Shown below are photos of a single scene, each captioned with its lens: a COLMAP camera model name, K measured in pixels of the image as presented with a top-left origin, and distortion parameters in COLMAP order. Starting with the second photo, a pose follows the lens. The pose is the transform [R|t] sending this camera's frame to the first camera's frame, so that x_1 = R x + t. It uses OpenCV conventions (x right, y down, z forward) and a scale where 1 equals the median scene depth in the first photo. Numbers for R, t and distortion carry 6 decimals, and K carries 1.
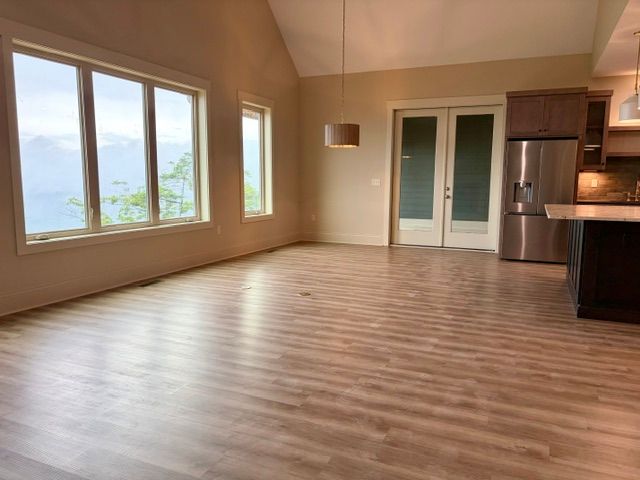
lens RADIAL K [[470.5, 0, 320.0], [0, 470.5, 240.0], [0, 0, 1]] dist [0.001958, 0.003367]
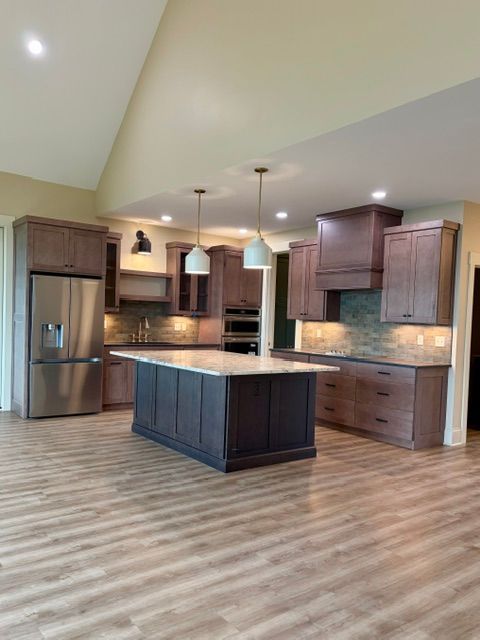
lens RADIAL K [[504.2, 0, 240.4], [0, 504.2, 339.4], [0, 0, 1]] dist [0.032953, 0.003140]
pose [[0.487239, -0.024264, 0.872932, -0.362364], [0.074037, 0.997163, -0.013607, -0.101963], [-0.870125, 0.071259, 0.487653, 0.459803]]
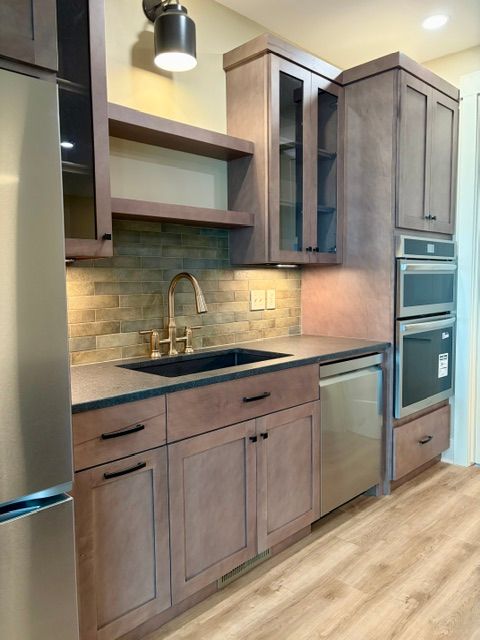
lens RADIAL K [[488.8, 0, 229.5], [0, 488.8, 328.6], [0, 0, 1]] dist [-0.012771, -0.011168]
pose [[0.372679, -0.103669, 0.922151, 0.662966], [0.124474, 0.990344, 0.061030, -0.210181], [-0.919574, 0.092039, 0.381985, 1.490397]]
